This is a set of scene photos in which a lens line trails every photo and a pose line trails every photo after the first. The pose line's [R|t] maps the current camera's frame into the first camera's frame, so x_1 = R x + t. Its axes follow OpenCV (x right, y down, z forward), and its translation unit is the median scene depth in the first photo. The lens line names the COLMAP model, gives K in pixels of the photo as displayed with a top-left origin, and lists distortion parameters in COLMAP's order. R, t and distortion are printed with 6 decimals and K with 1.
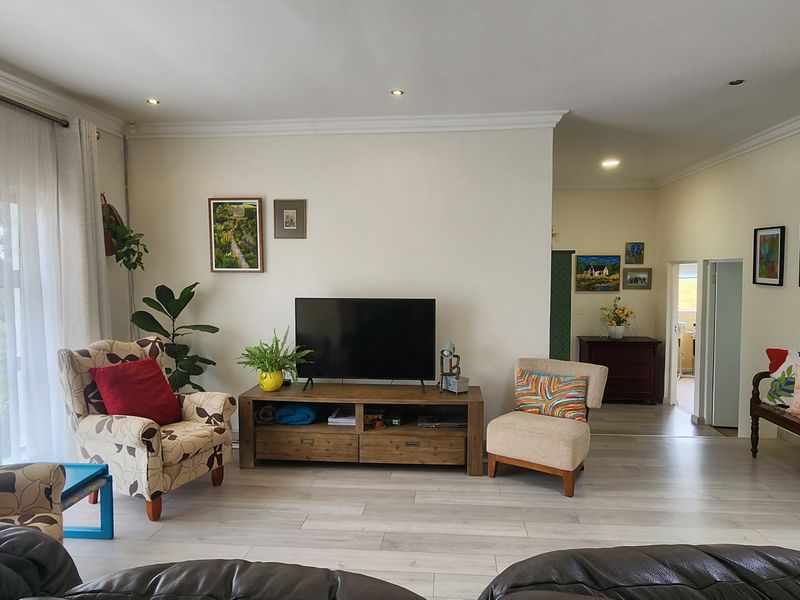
lens RADIAL K [[534.6, 0, 402.7], [0, 534.6, 302.3], [0, 0, 1]] dist [0.012388, -0.002825]
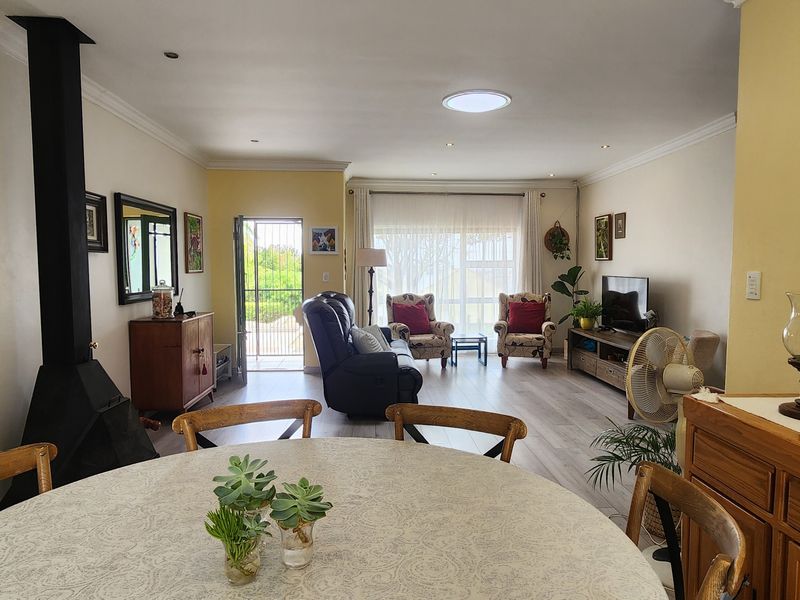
lens RADIAL K [[534.6, 0, 403.3], [0, 534.6, 302.1], [0, 0, 1]] dist [0.012388, -0.002825]
pose [[0.141607, 0.070161, -0.987434, 1.308639], [-0.051149, 0.996671, 0.063482, -0.001121], [0.988601, 0.041517, 0.144724, 0.161968]]
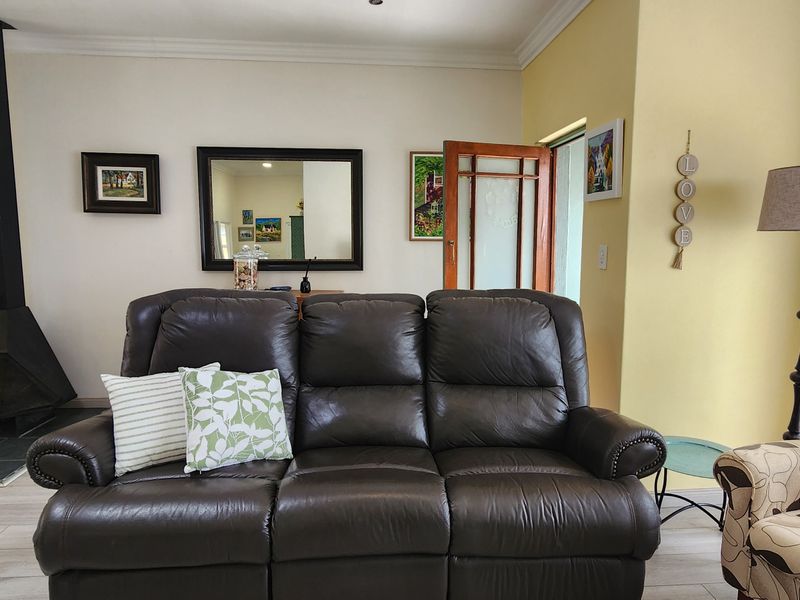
lens RADIAL K [[534.6, 0, 403.8], [0, 534.6, 301.0], [0, 0, 1]] dist [0.012388, -0.002825]
pose [[-0.987111, 0.016146, -0.159222, 0.002931], [-0.011863, 0.984779, 0.173405, -0.018935], [0.159599, 0.173058, -0.971895, 0.769219]]
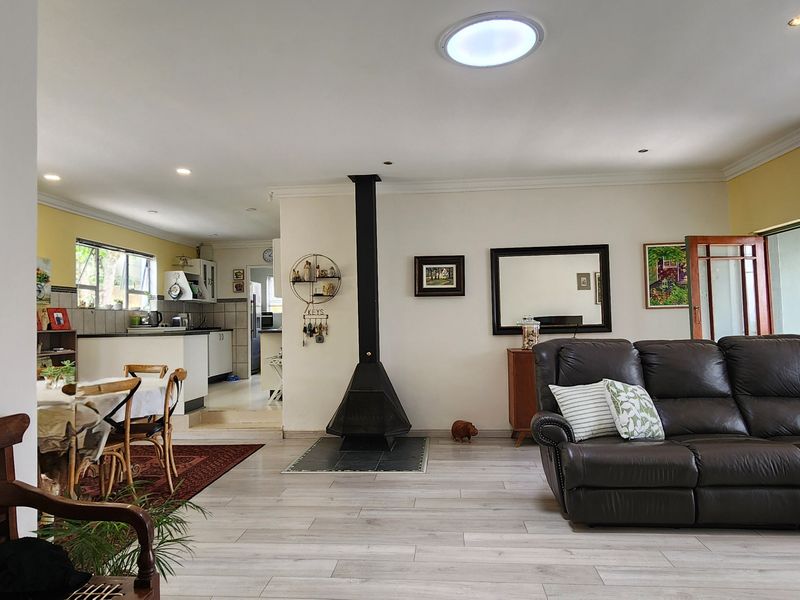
lens RADIAL K [[534.6, 0, 403.7], [0, 534.6, 300.3], [0, 0, 1]] dist [0.012388, -0.002825]
pose [[-0.999540, 0.026730, -0.014359, 0.439886], [0.026540, 0.999559, 0.013306, -0.011860], [0.014708, 0.012919, -0.999808, 1.088653]]
